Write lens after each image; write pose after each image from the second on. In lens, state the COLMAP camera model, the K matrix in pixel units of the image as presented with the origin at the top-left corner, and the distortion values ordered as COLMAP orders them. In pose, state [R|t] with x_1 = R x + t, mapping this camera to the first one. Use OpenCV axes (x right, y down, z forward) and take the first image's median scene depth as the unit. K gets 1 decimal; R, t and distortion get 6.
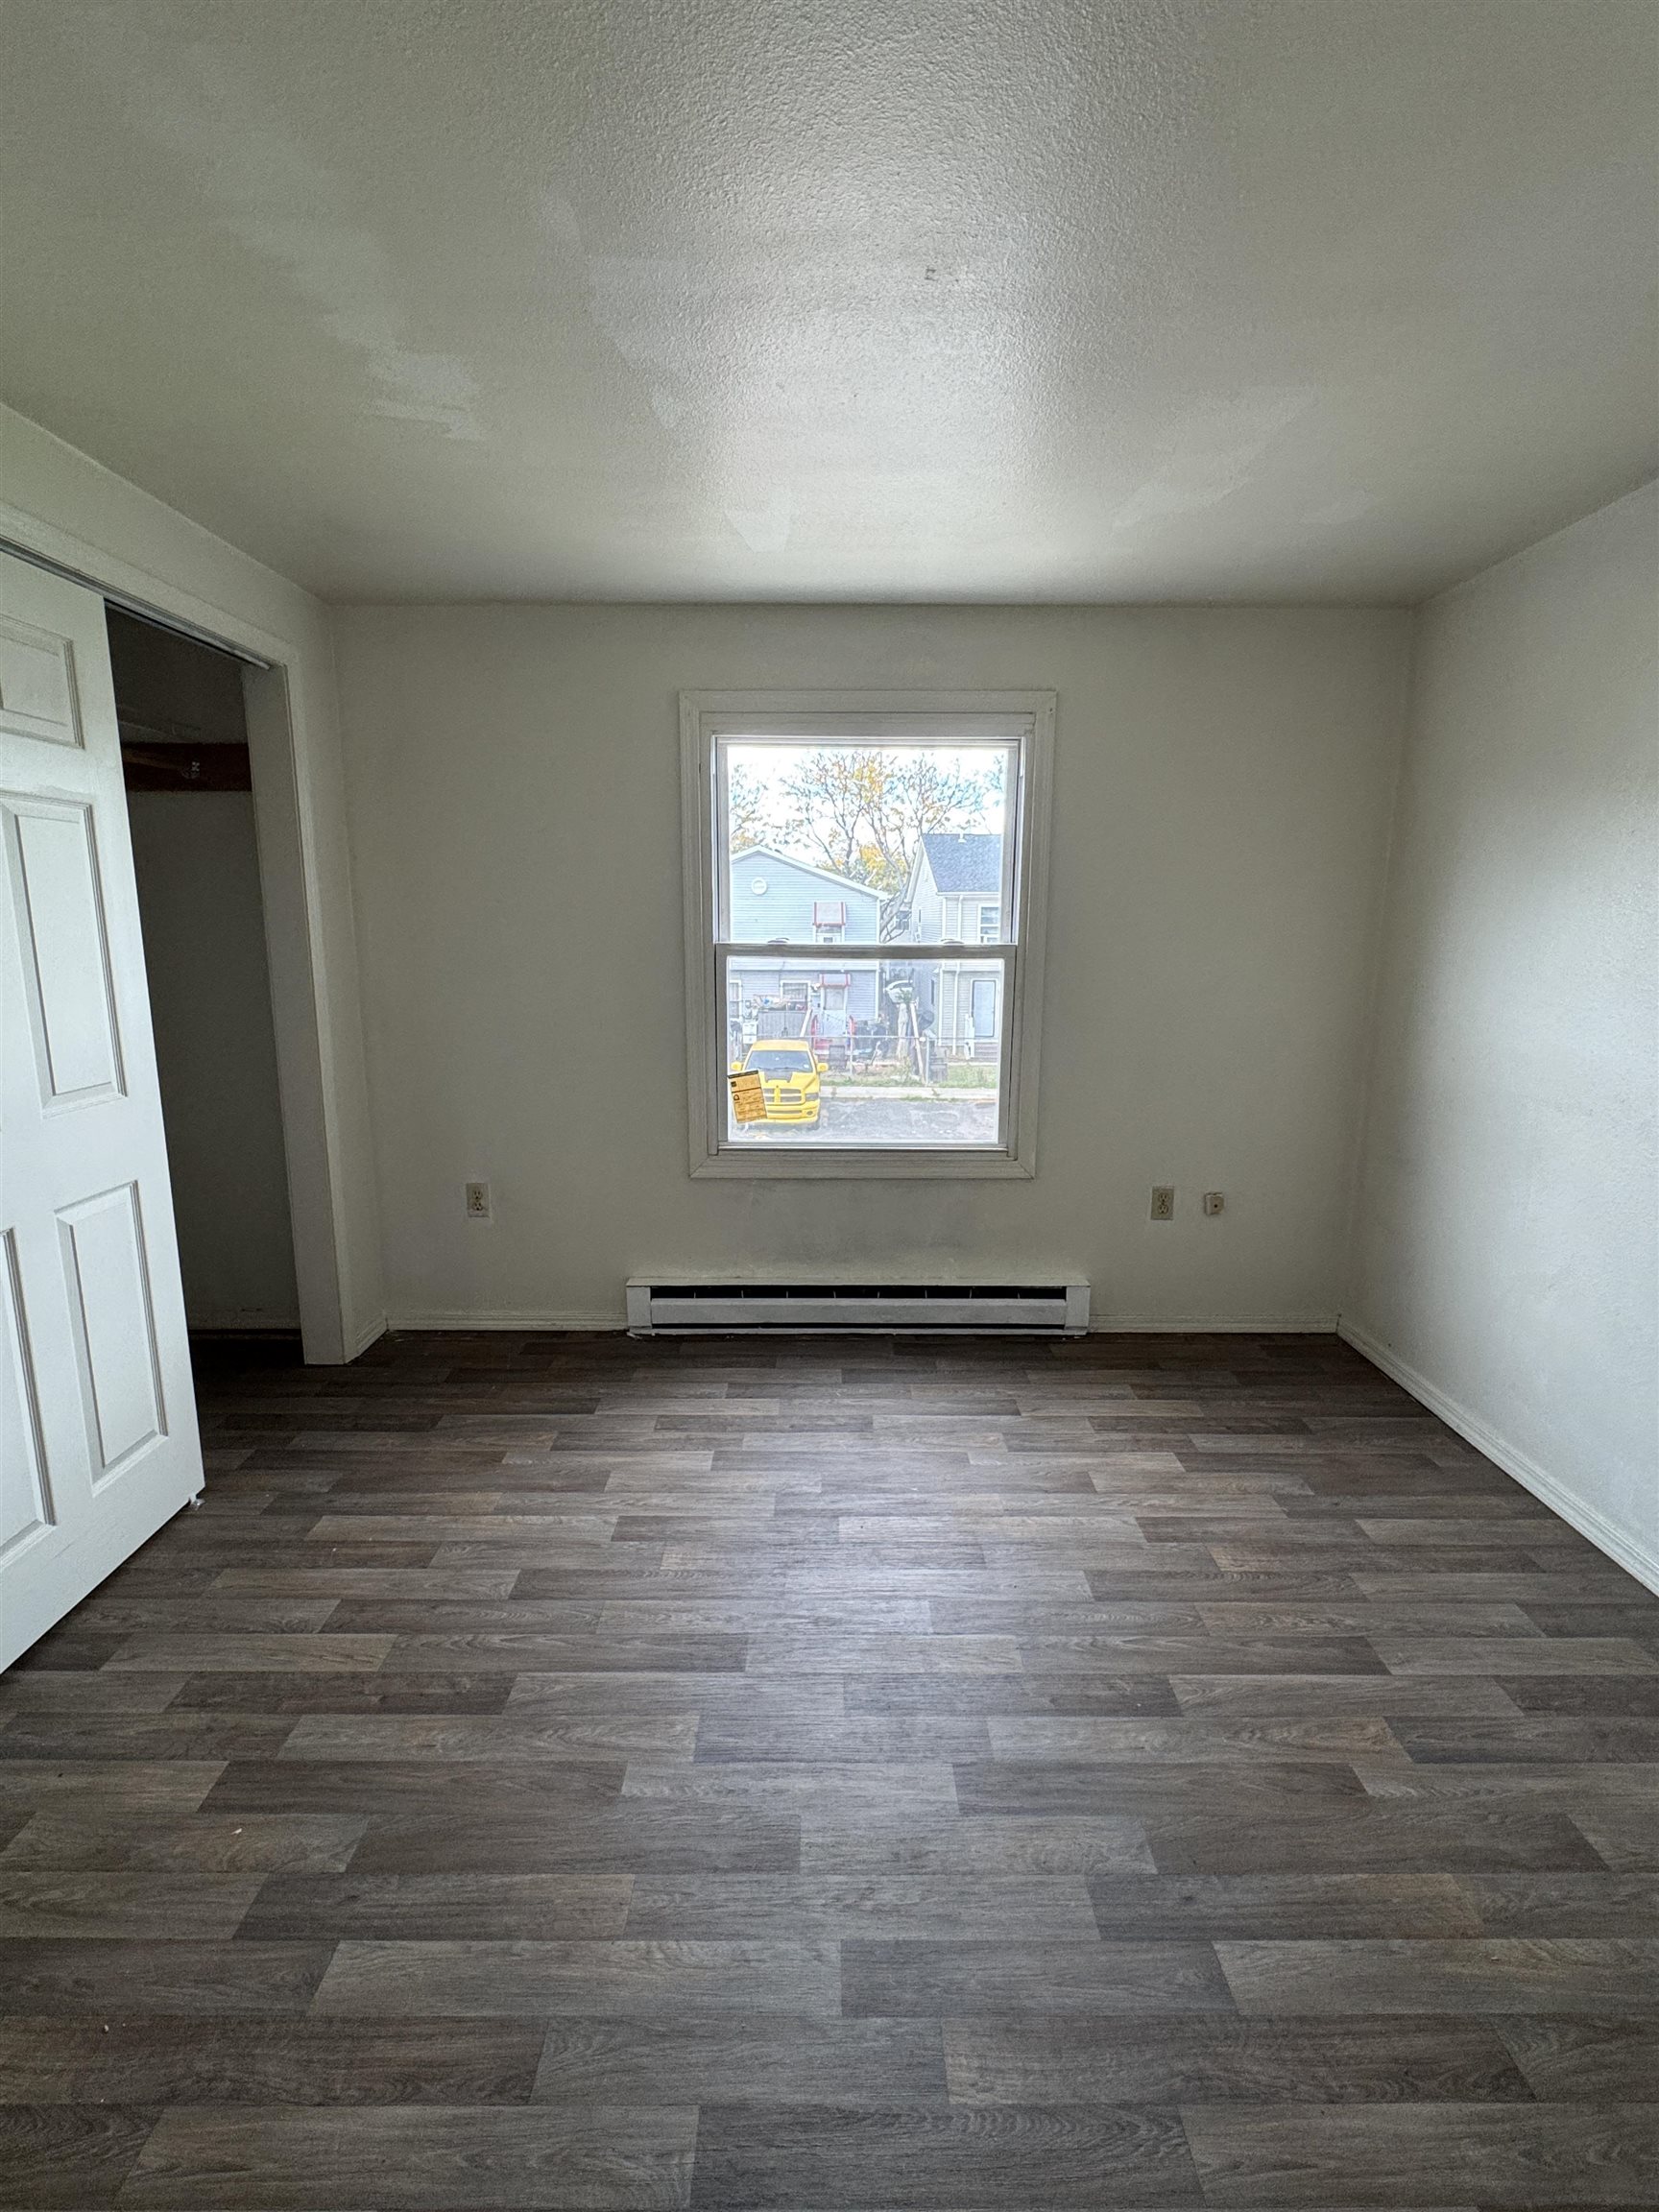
lens RADIAL K [[1034.2, 0, 823.4], [0, 1034.2, 1114.6], [0, 0, 1]] dist [-0.001624, -0.000139]
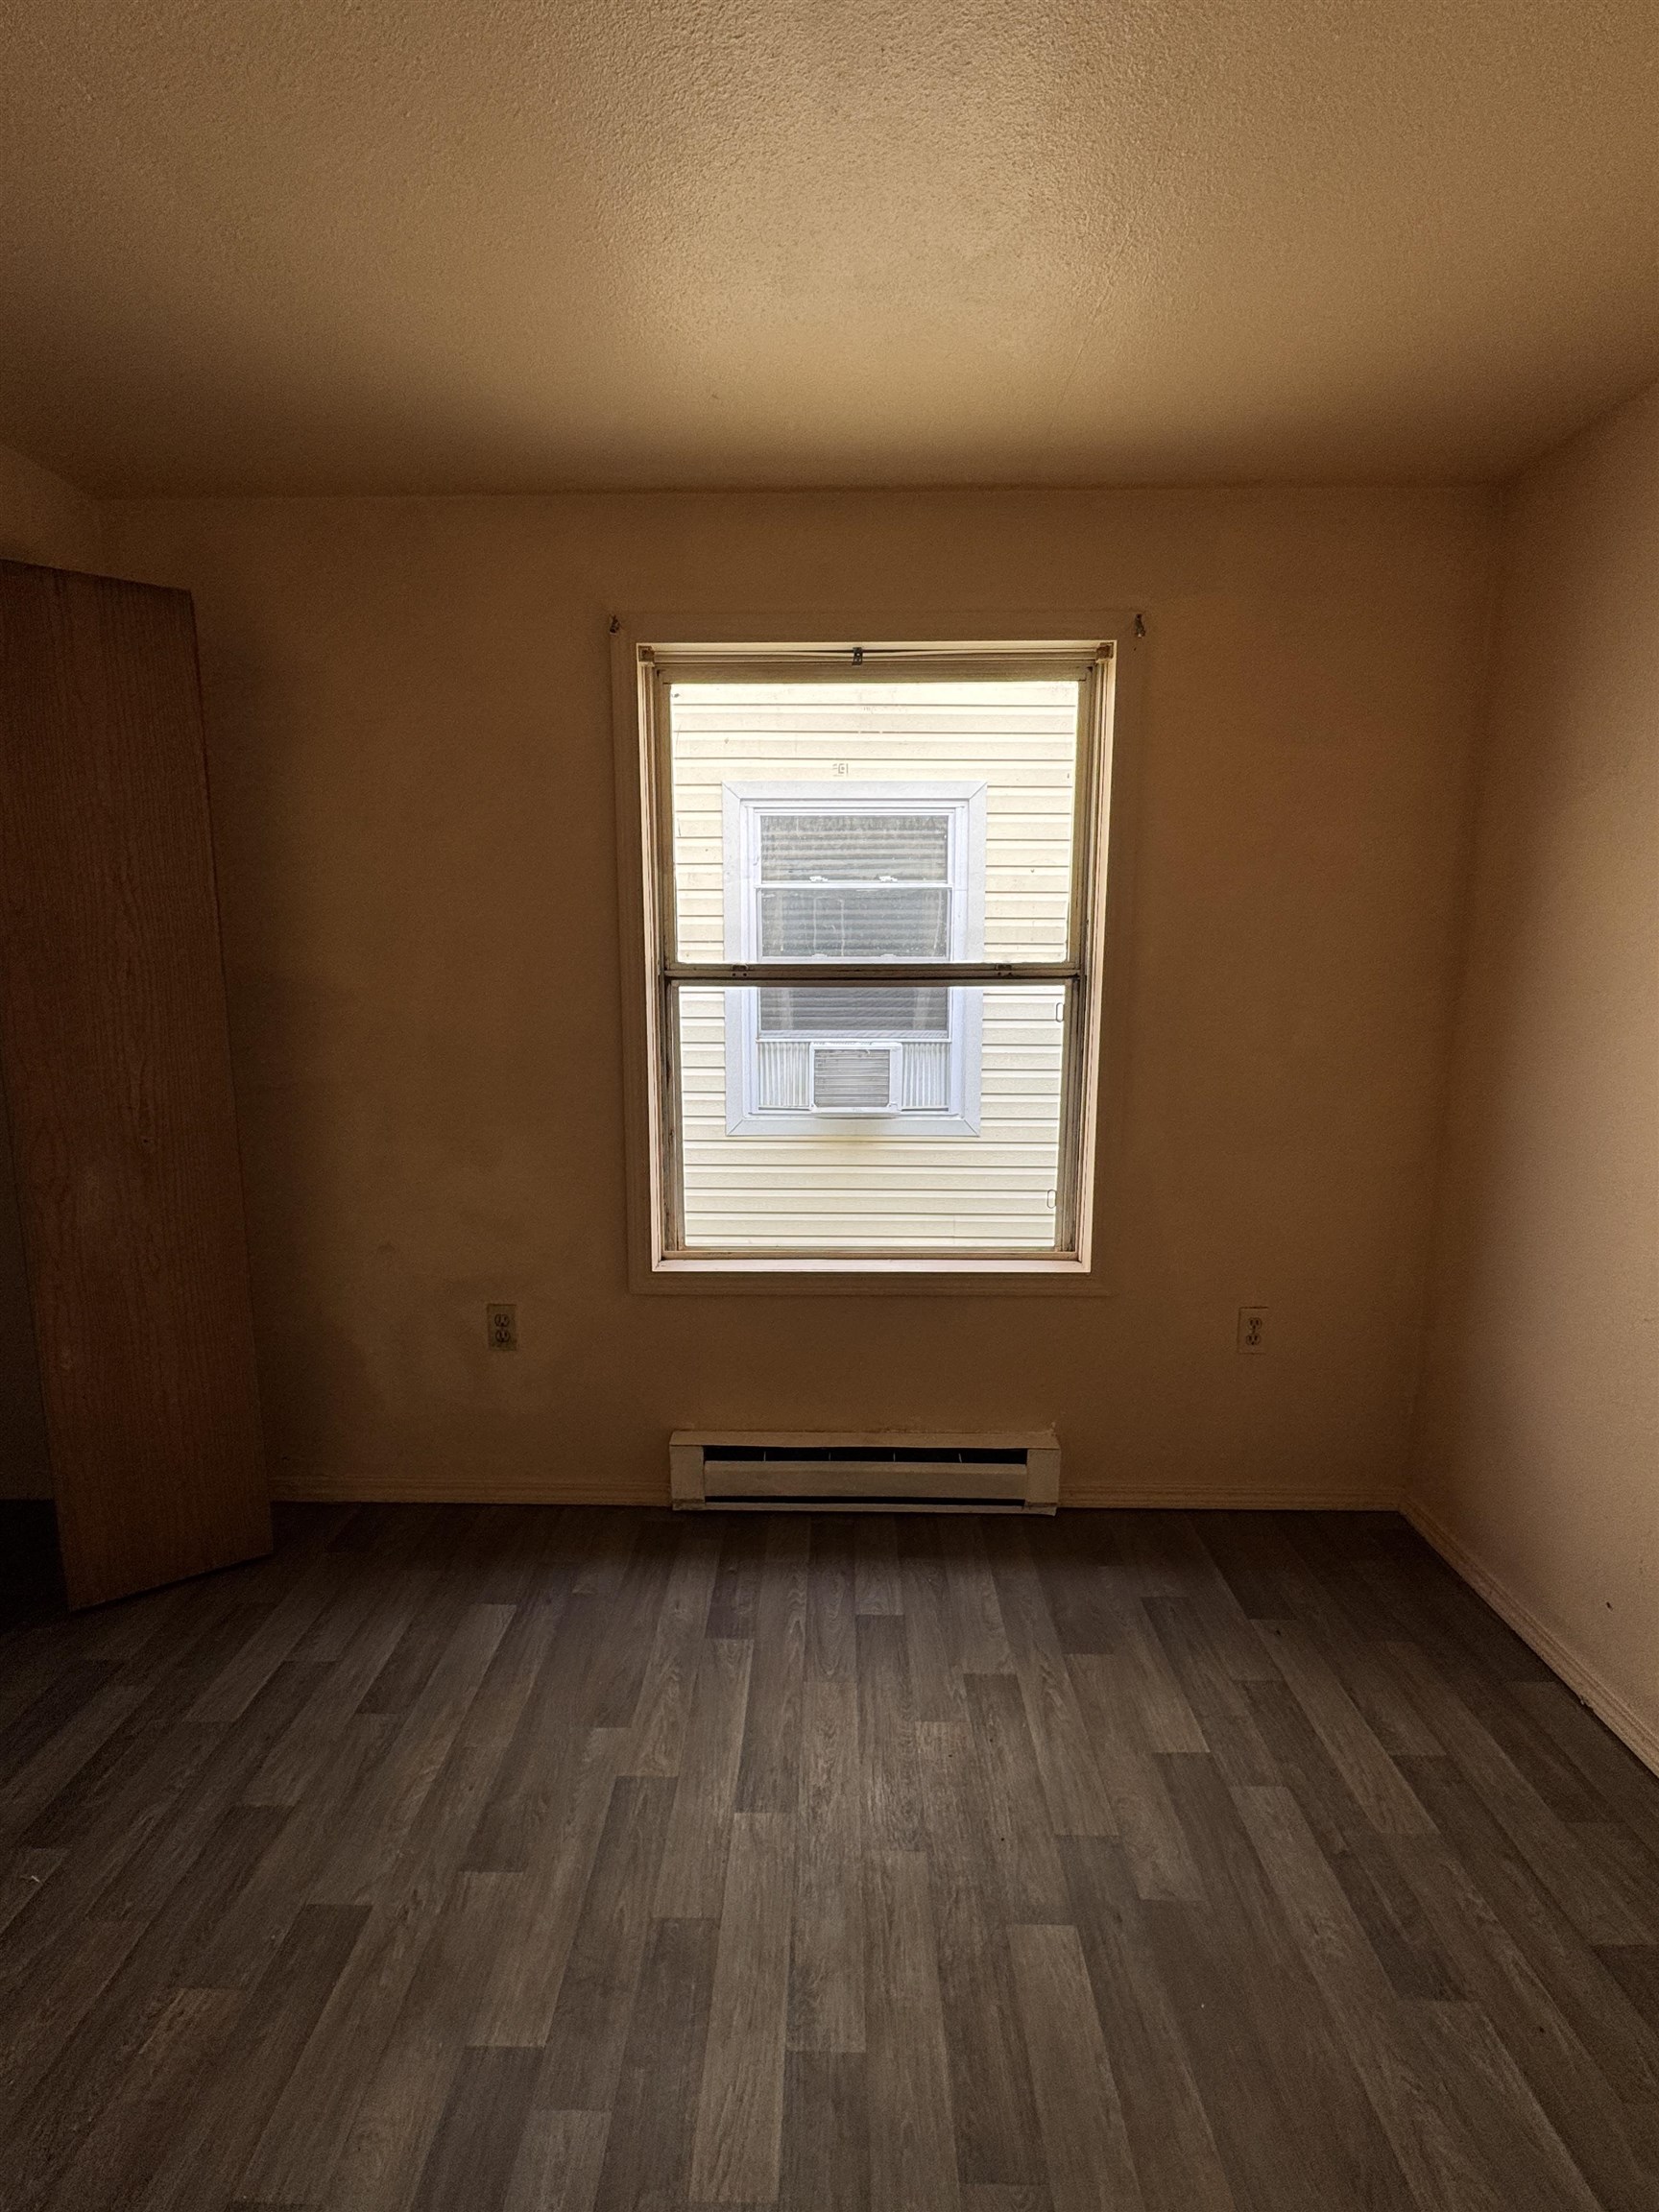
lens RADIAL K [[1062.3, 0, 822.7], [0, 1062.3, 1170.1], [0, 0, 1]] dist [-0.000278, 0.009820]
pose [[-0.020070, 0.224086, -0.974363, 0.573013], [-0.195051, 0.954956, 0.223641, -0.155179], [0.980588, 0.194539, 0.024542, 0.815871]]
